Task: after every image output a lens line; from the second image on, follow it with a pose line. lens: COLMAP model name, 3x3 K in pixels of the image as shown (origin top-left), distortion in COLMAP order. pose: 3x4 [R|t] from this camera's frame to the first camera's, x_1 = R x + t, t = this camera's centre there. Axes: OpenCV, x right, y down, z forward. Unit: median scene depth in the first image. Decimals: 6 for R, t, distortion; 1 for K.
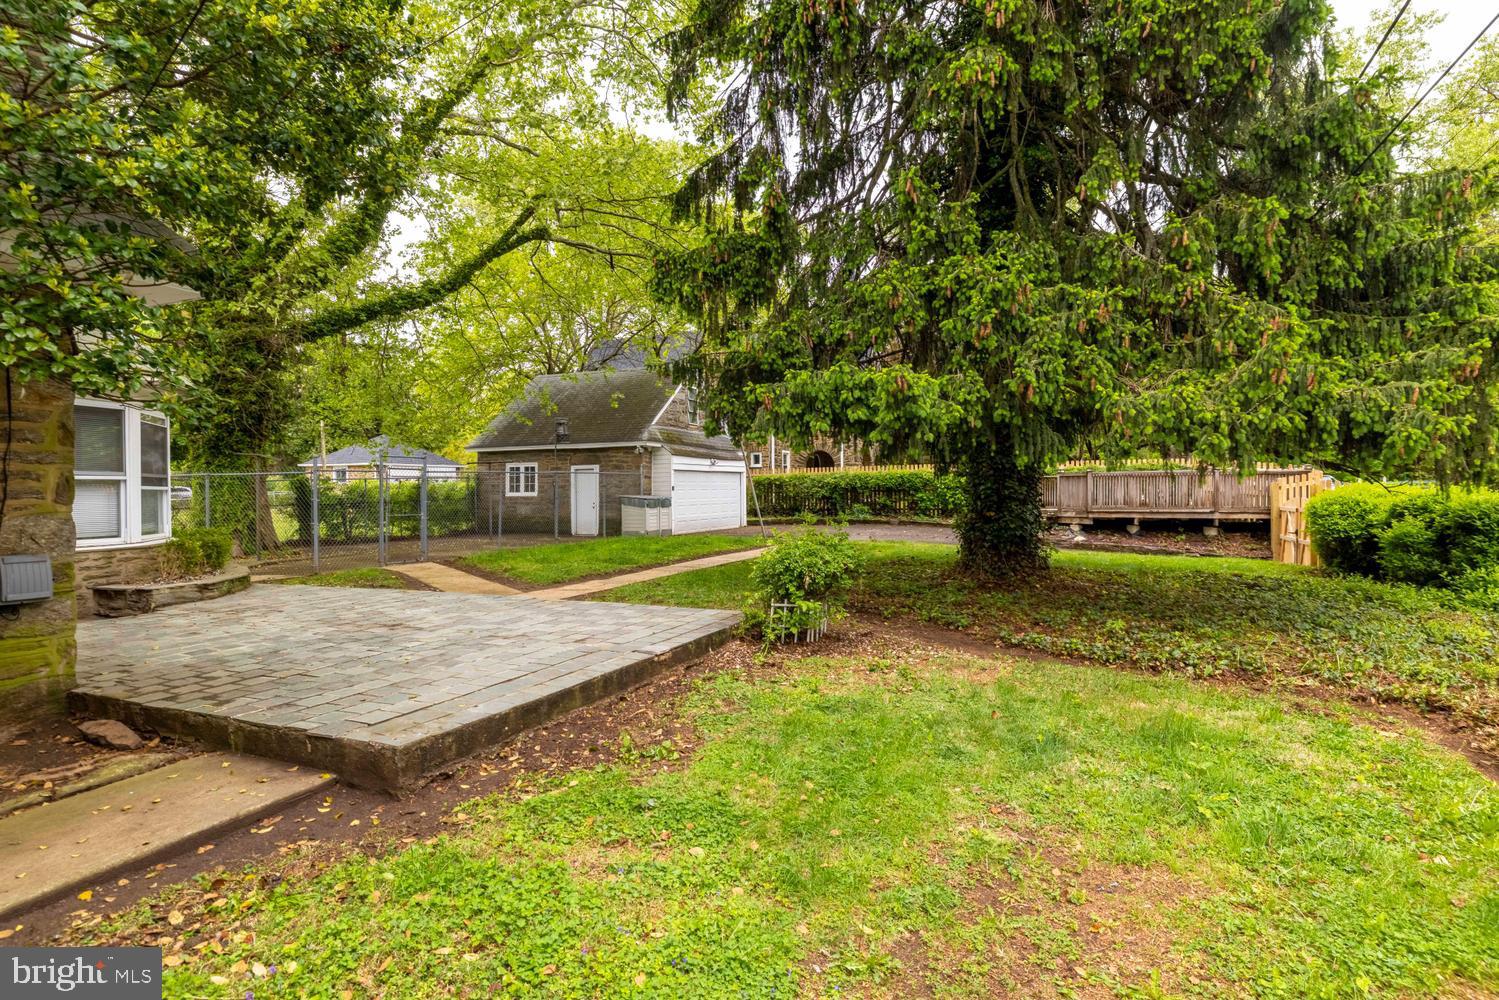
lens RADIAL K [[806.1, 0, 749.5], [0, 806.1, 500.0], [0, 0, 1]] dist [0.002654, 0.000138]
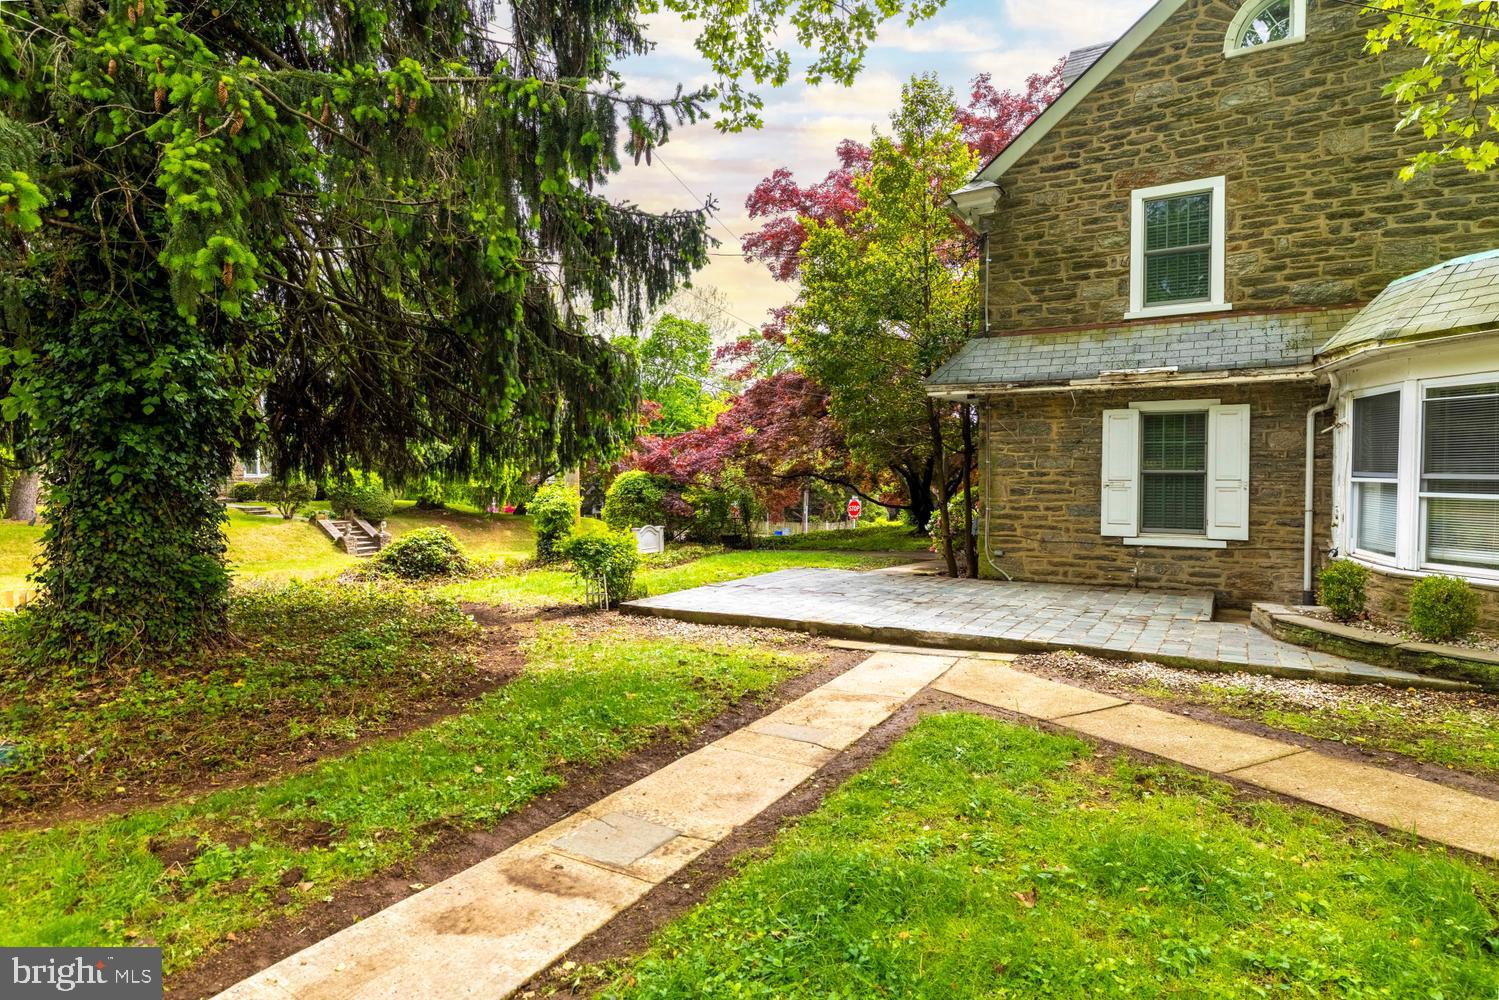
lens RADIAL K [[832.8, 0, 755.3], [0, 832.8, 498.8], [0, 0, 1]] dist [-0.000391, -0.000644]
pose [[-0.995987, 0.012150, 0.088672, -0.104405], [0.016453, 0.998714, 0.047955, -0.025517], [-0.087975, 0.049222, -0.994906, 0.798526]]
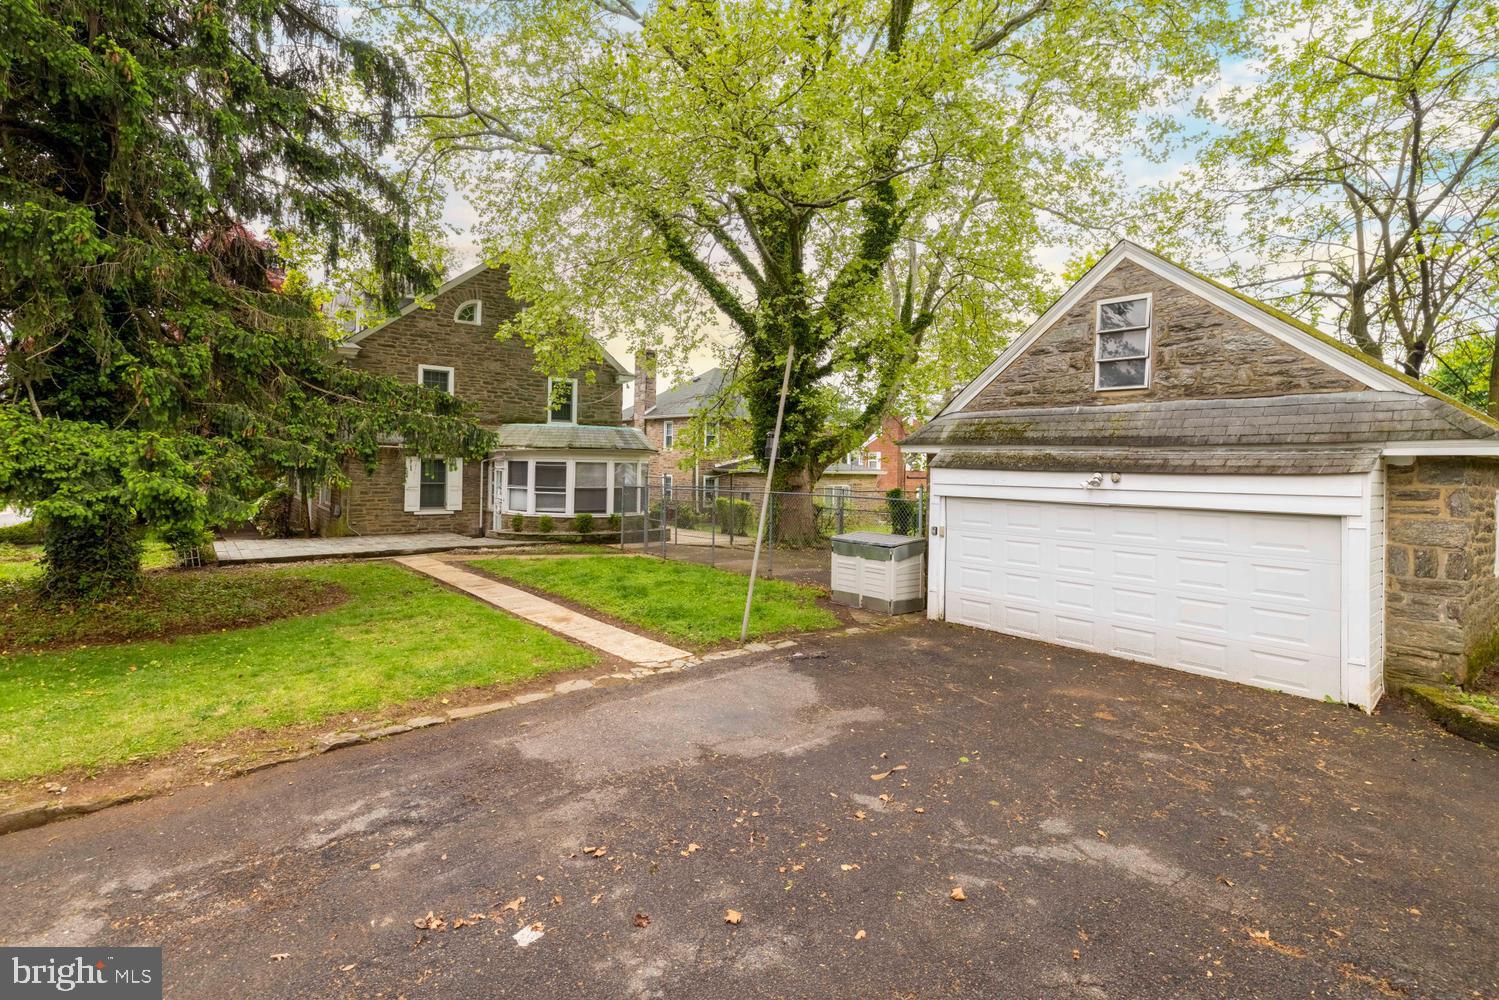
lens RADIAL K [[687.8, 0, 727.4], [0, 687.8, 465.6], [0, 0, 1]] dist [0.000418, -0.000047]
pose [[-0.449928, -0.000652, -0.893065, 0.378539], [-0.024084, 0.999645, 0.011404, -0.060315], [0.892740, 0.026640, -0.449784, 1.099768]]
